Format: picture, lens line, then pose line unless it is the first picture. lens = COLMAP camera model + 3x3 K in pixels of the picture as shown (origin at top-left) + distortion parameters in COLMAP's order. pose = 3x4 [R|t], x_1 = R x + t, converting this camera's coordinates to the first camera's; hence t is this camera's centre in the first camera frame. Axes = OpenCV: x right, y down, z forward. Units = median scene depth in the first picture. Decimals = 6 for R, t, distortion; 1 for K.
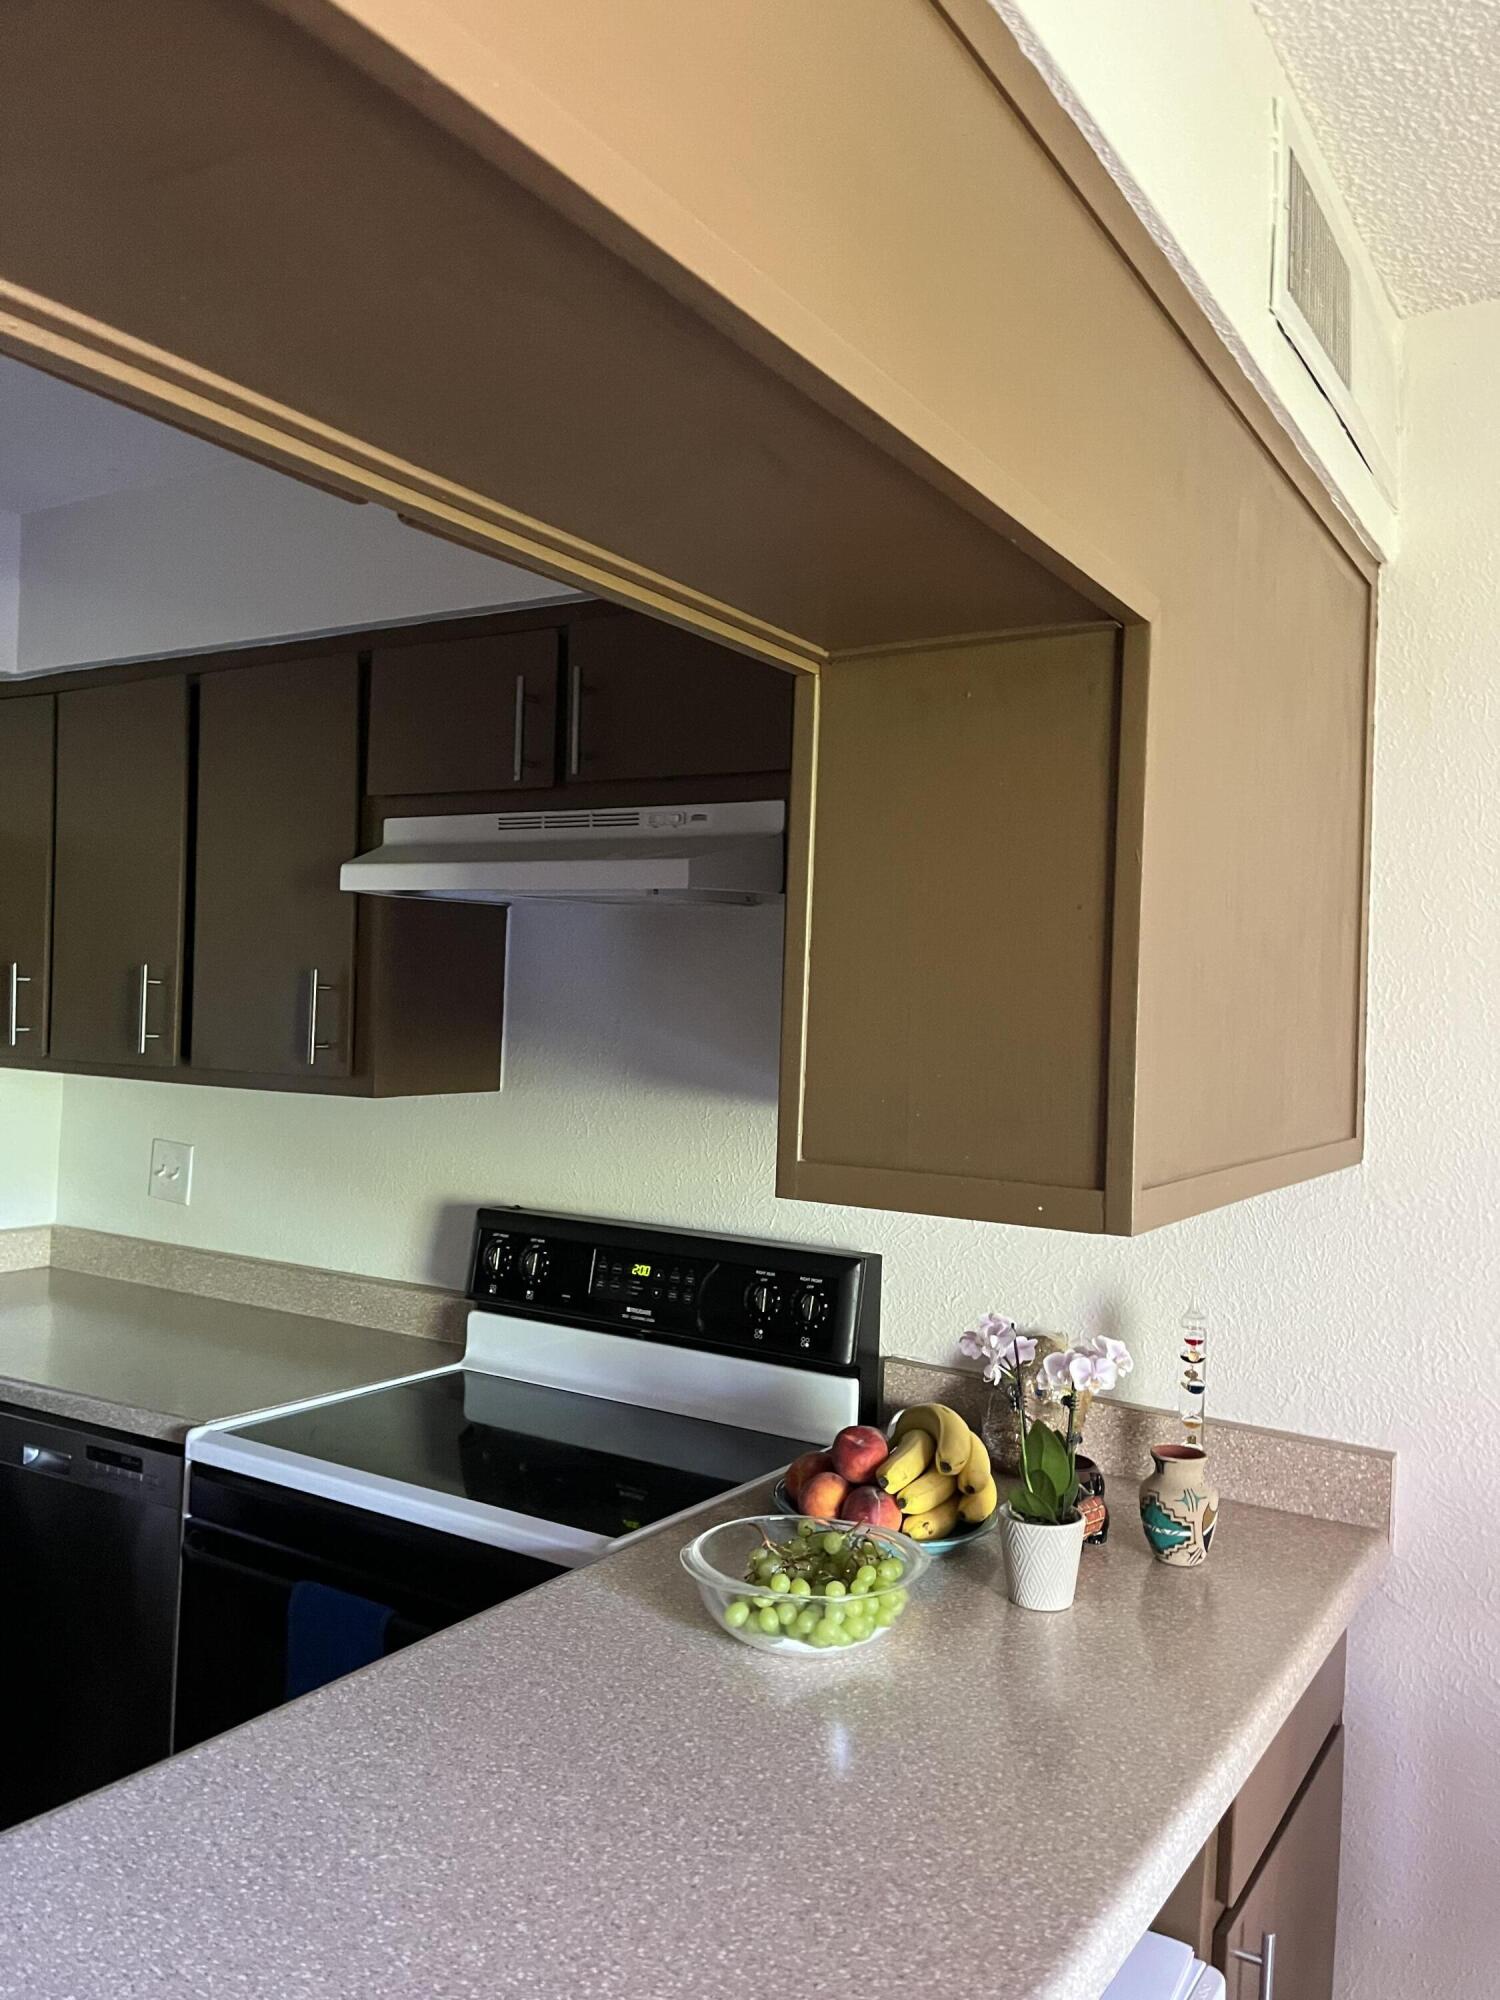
lens RADIAL K [[1525.8, 0, 759.7], [0, 1525.8, 977.1], [0, 0, 1]] dist [0.083048, -0.089624]
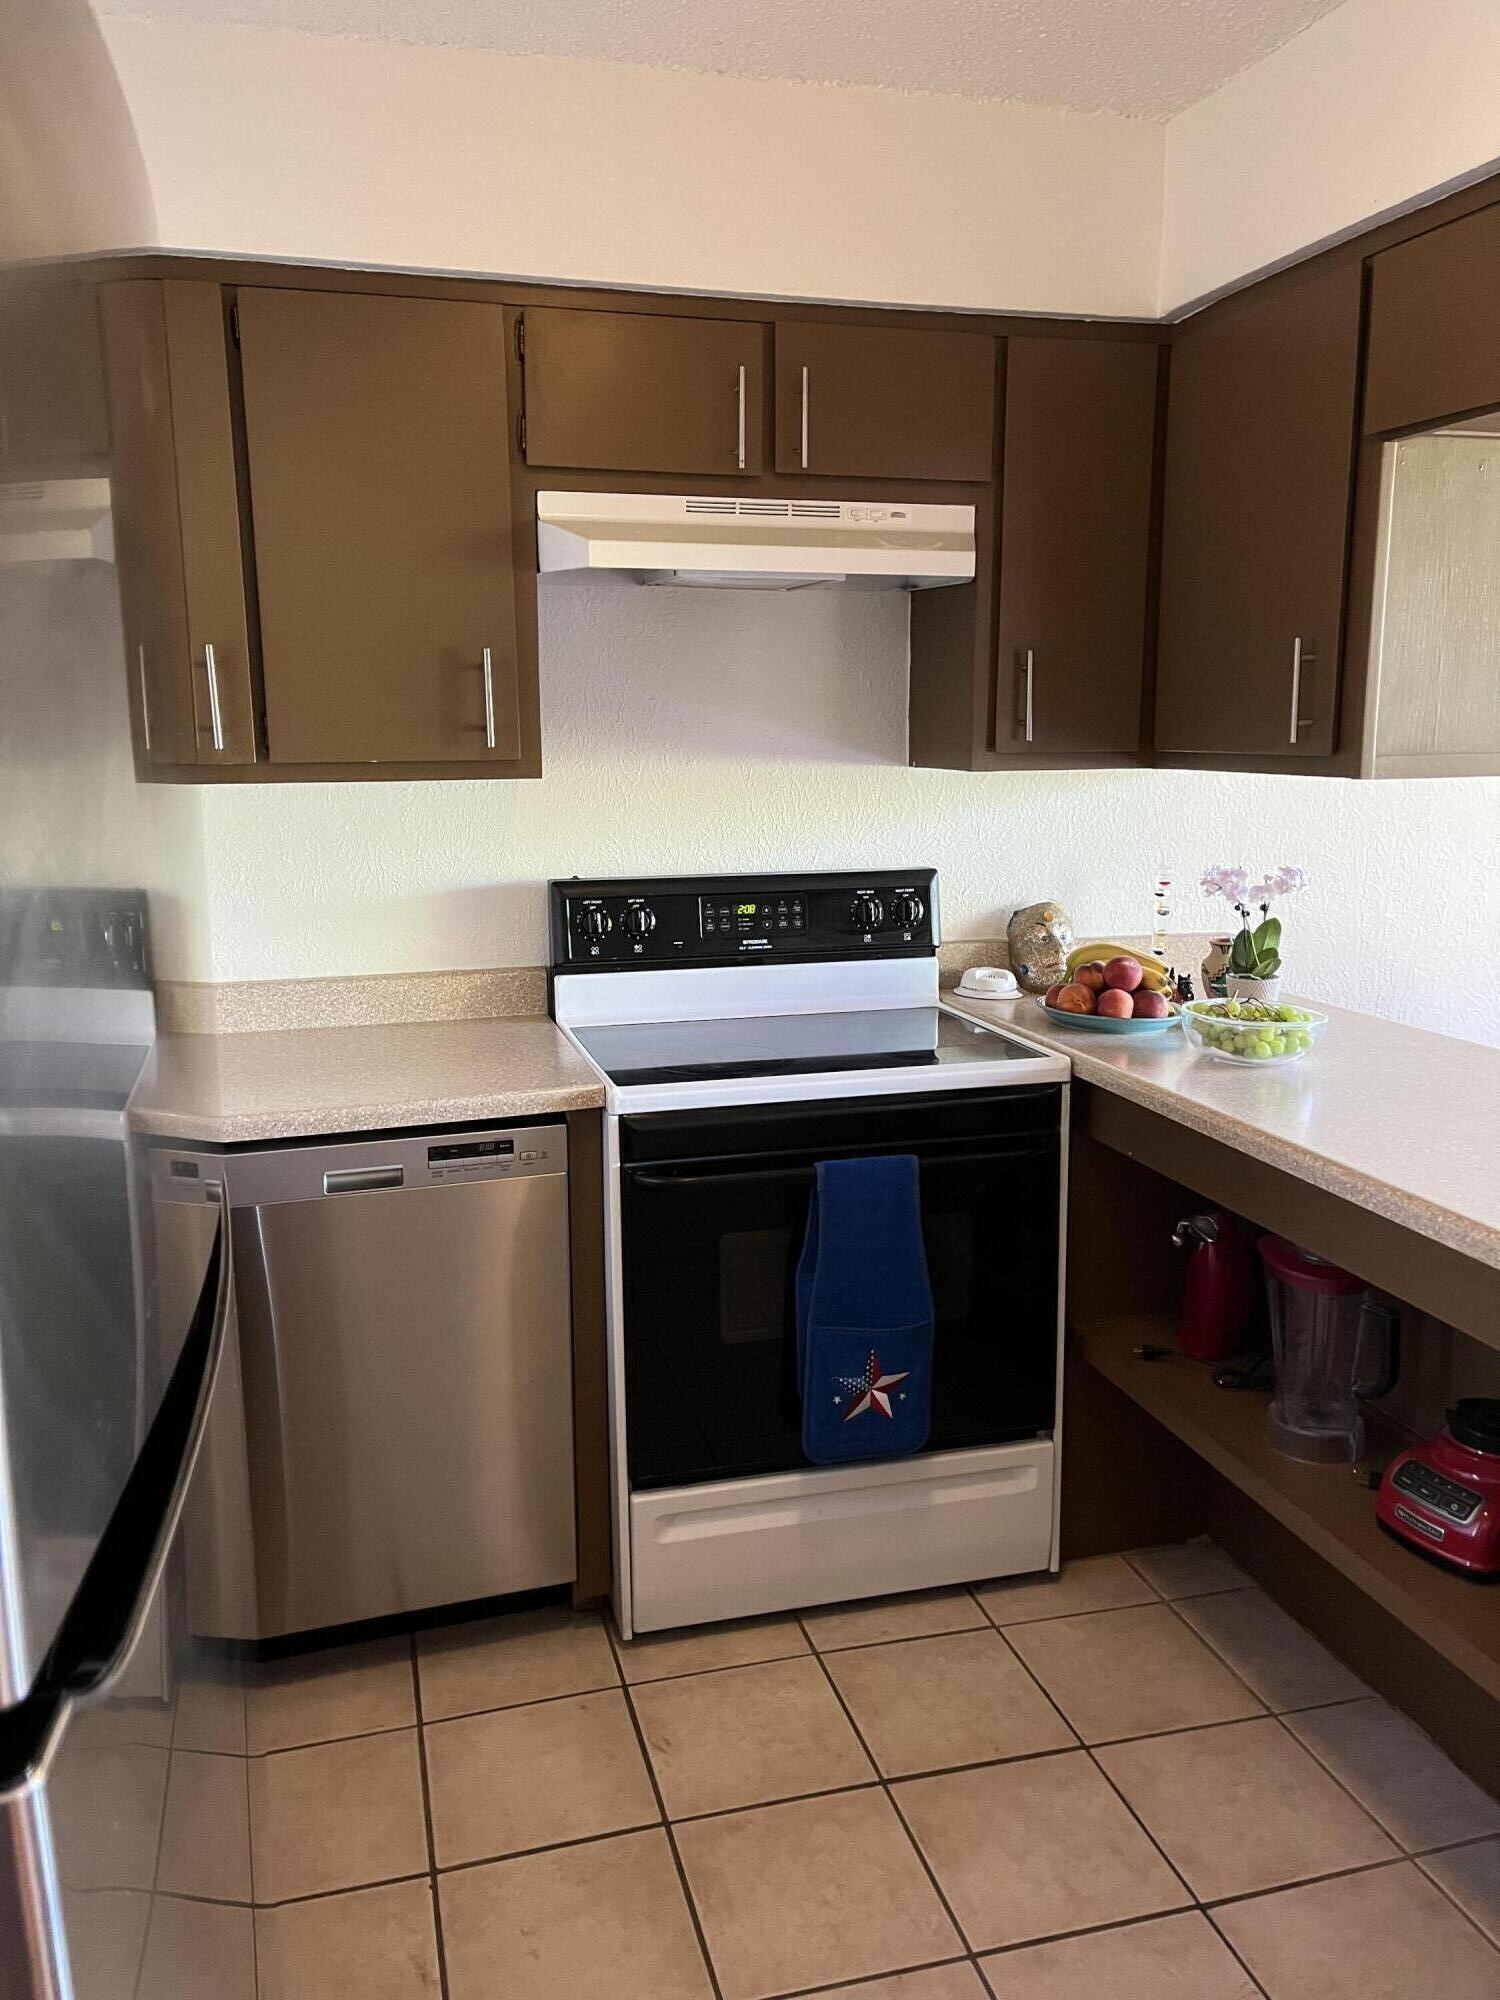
lens RADIAL K [[1525.8, 0, 759.7], [0, 1525.8, 977.1], [0, 0, 1]] dist [0.083048, -0.089624]
pose [[0.670194, -0.163441, 0.723967, -0.945128], [0.014972, 0.978230, 0.206983, -0.000580], [-0.742035, -0.127880, 0.658050, 0.215035]]
